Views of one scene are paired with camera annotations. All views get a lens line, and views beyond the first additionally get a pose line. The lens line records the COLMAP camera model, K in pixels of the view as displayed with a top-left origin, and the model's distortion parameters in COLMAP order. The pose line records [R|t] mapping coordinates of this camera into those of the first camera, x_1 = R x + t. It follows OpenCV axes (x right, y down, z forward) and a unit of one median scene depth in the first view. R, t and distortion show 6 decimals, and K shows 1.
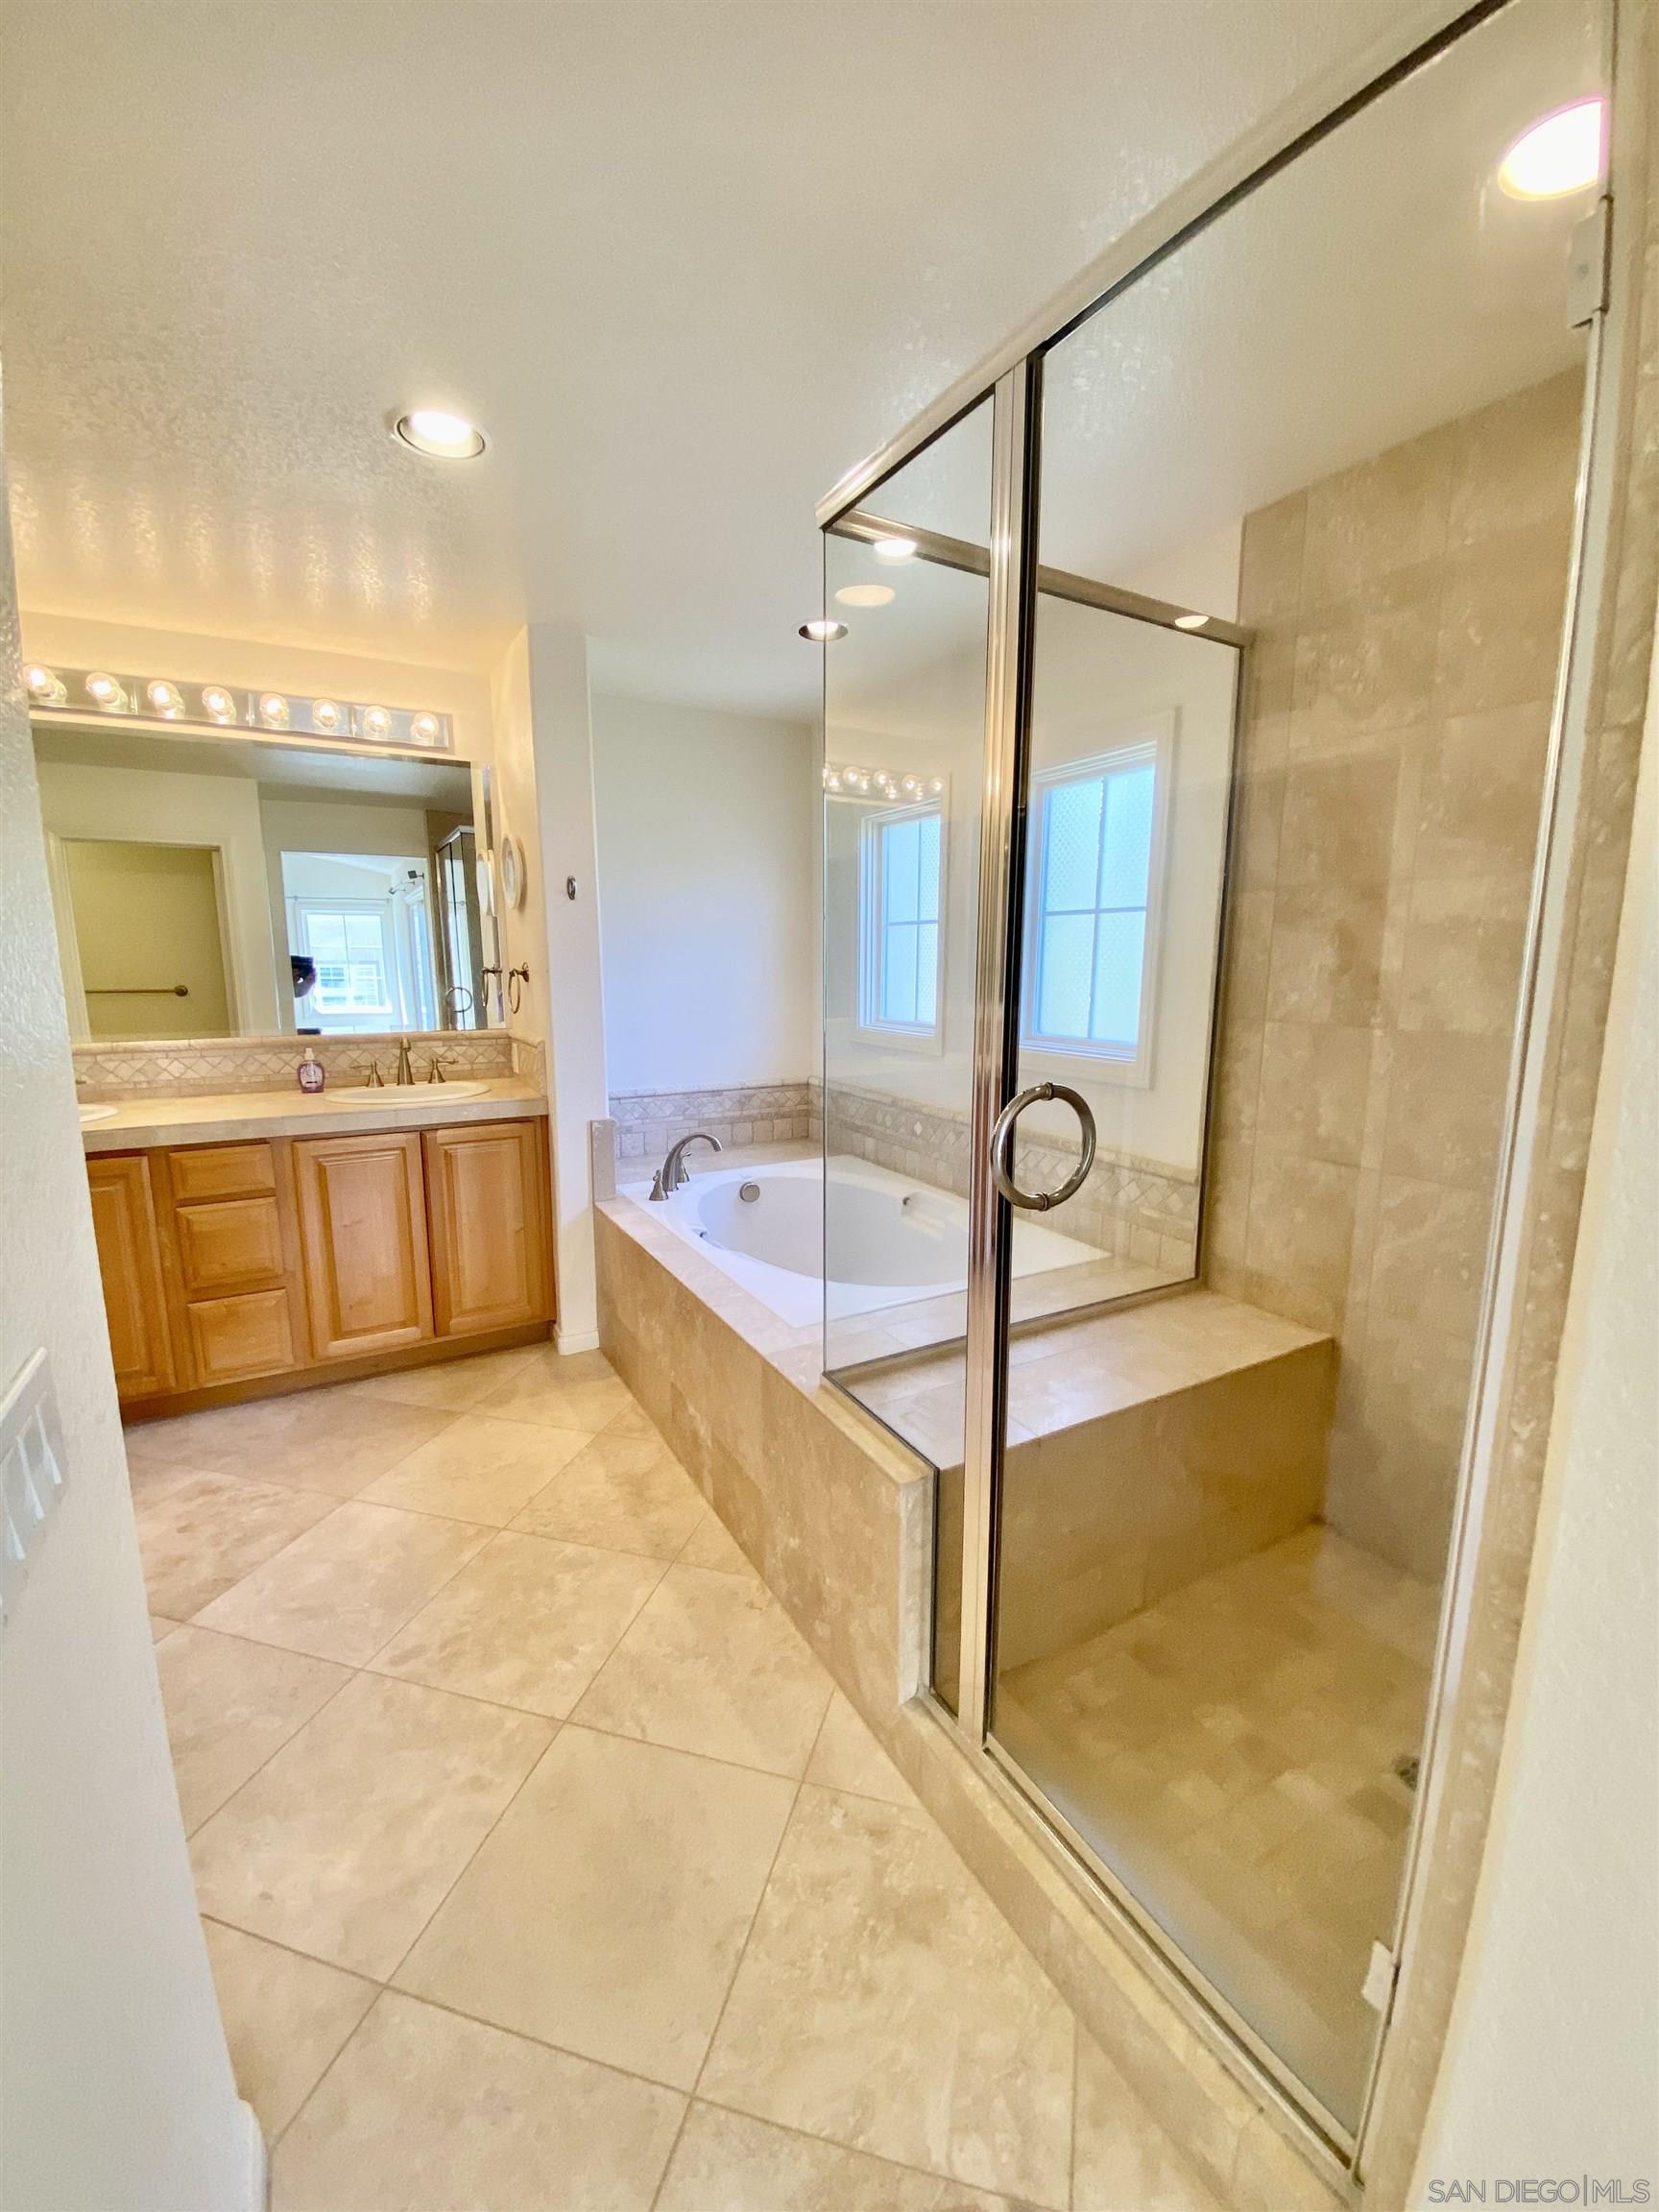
lens RADIAL K [[888.8, 0, 880.3], [0, 888.8, 1113.1], [0, 0, 1]] dist [-0.007485, -0.002696]
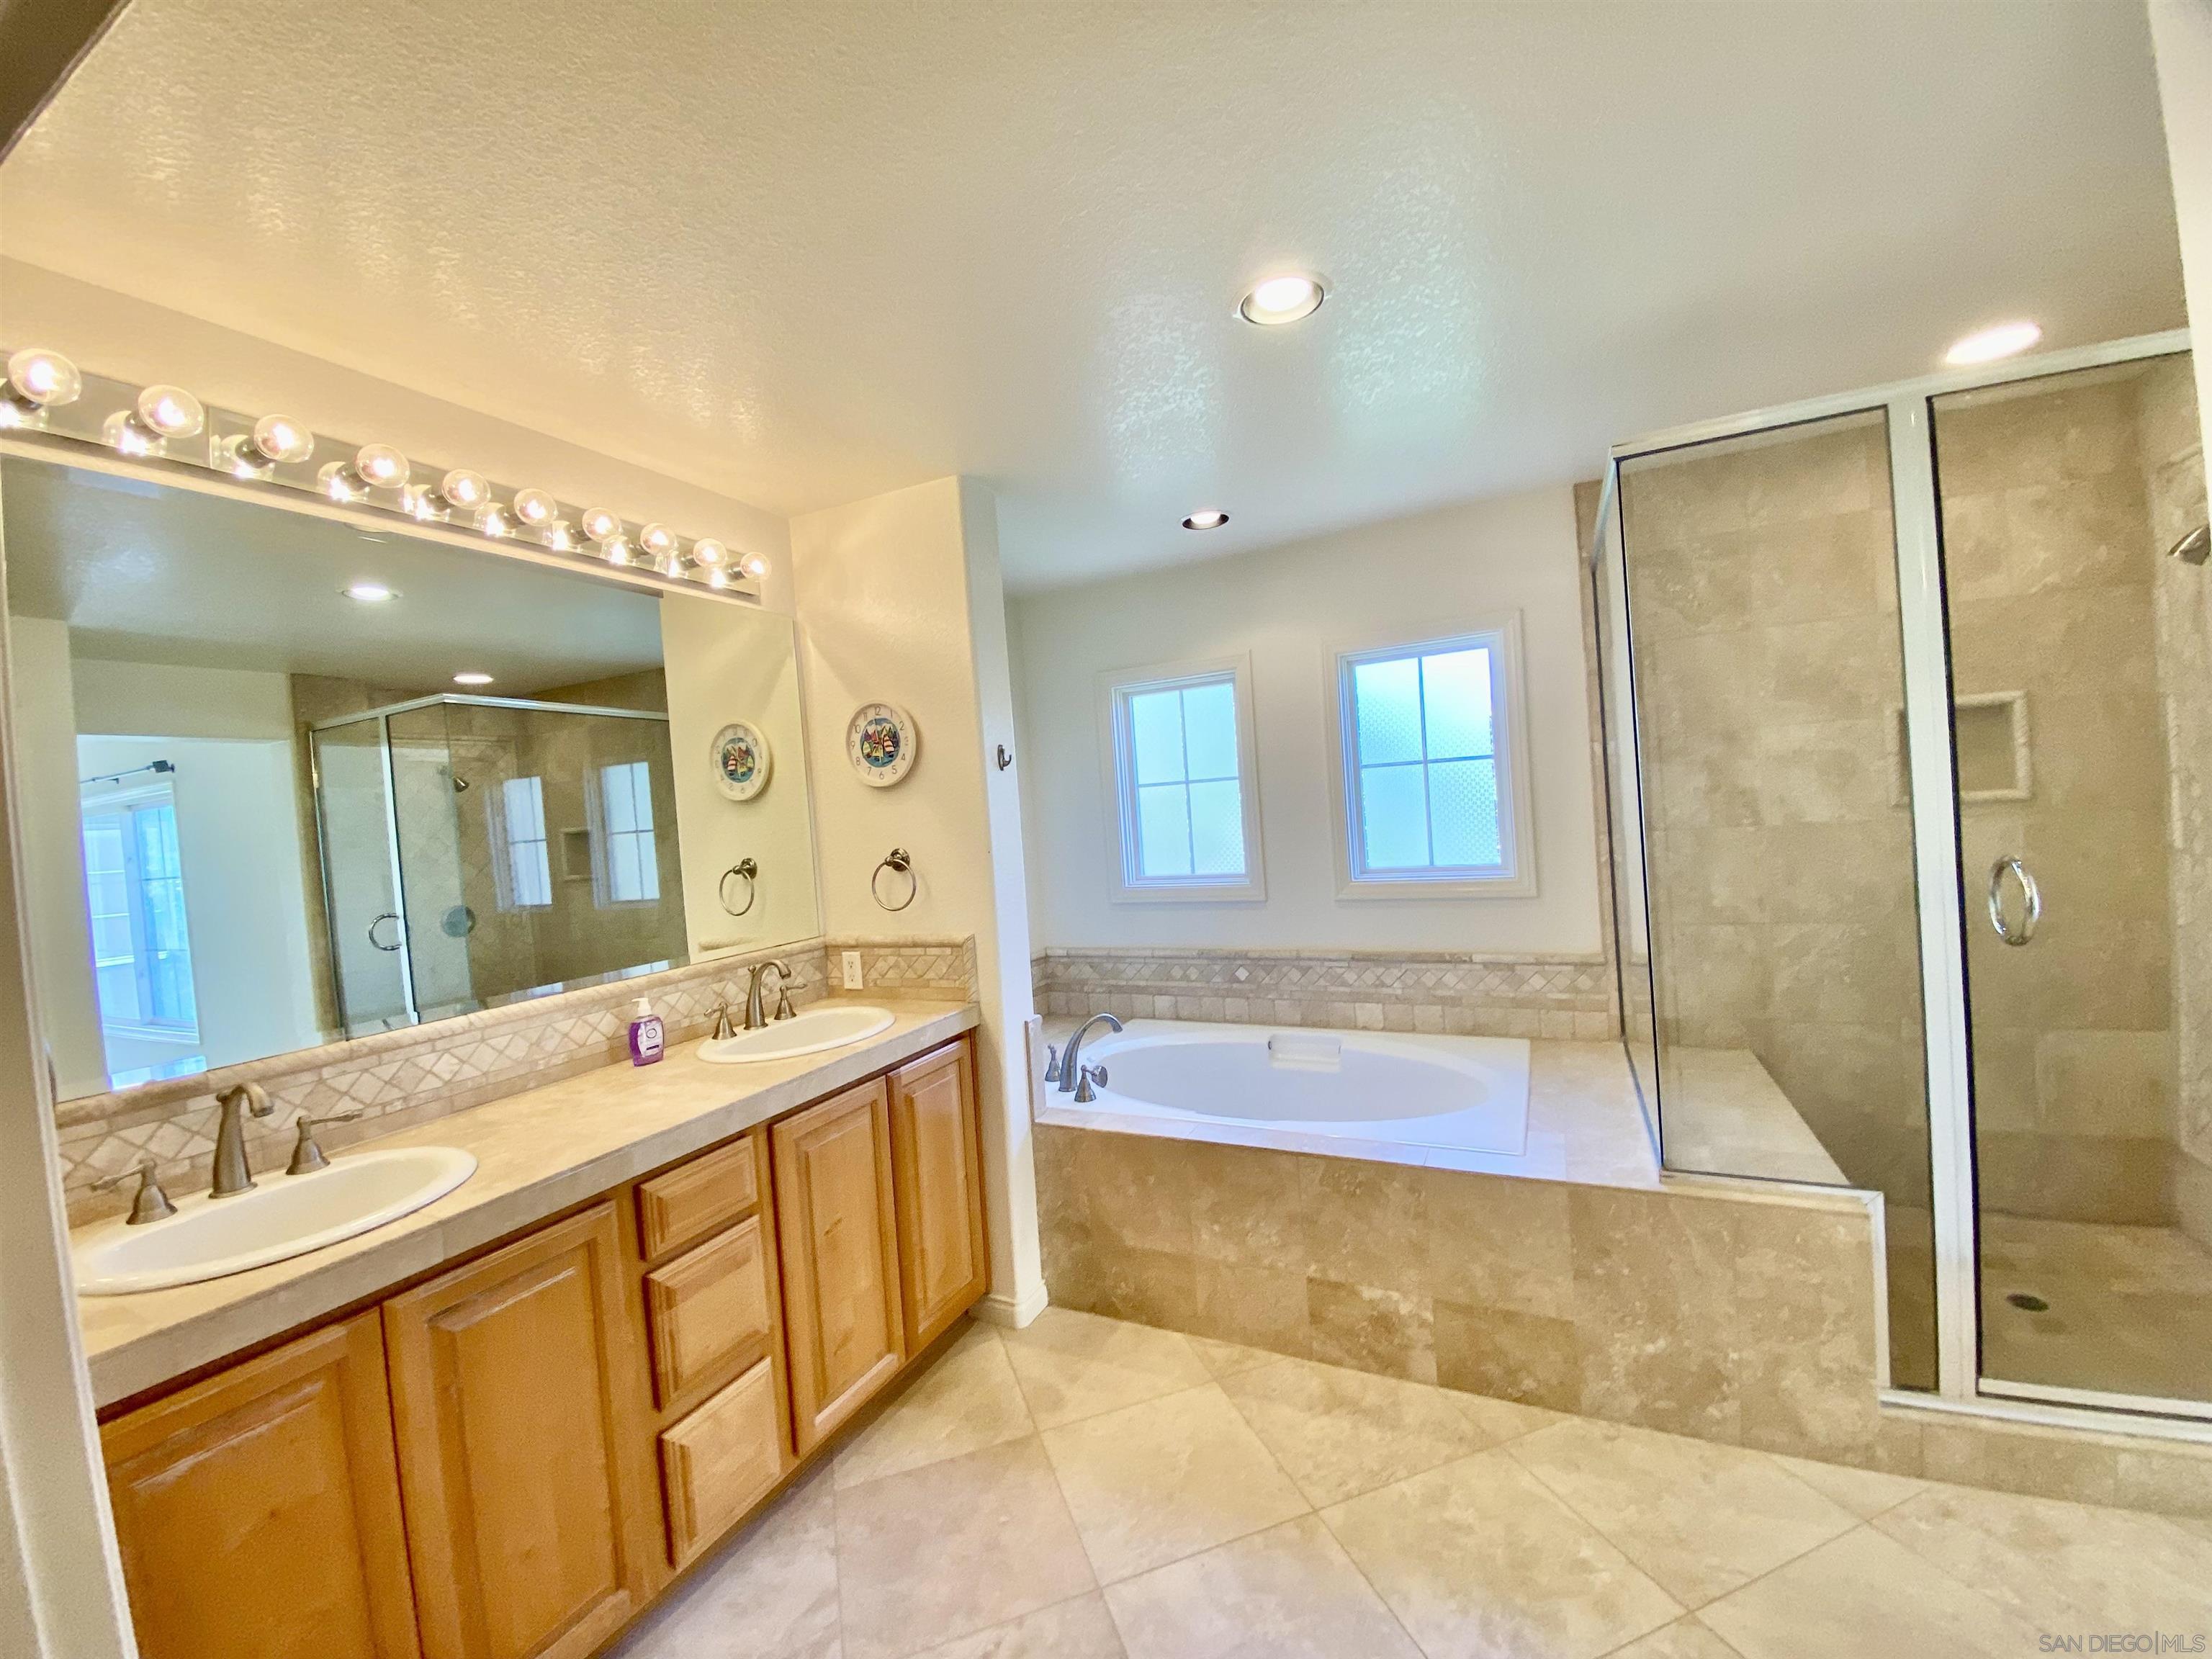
lens RADIAL K [[888.8, 0, 1120.8], [0, 888.8, 819.4], [0, 0, 1]] dist [-0.007485, -0.002696]
pose [[0.835697, -0.073583, 0.544239, -0.835295], [0.165832, 0.978536, -0.122340, -0.075428], [-0.523555, 0.192491, 0.829962, 0.248864]]
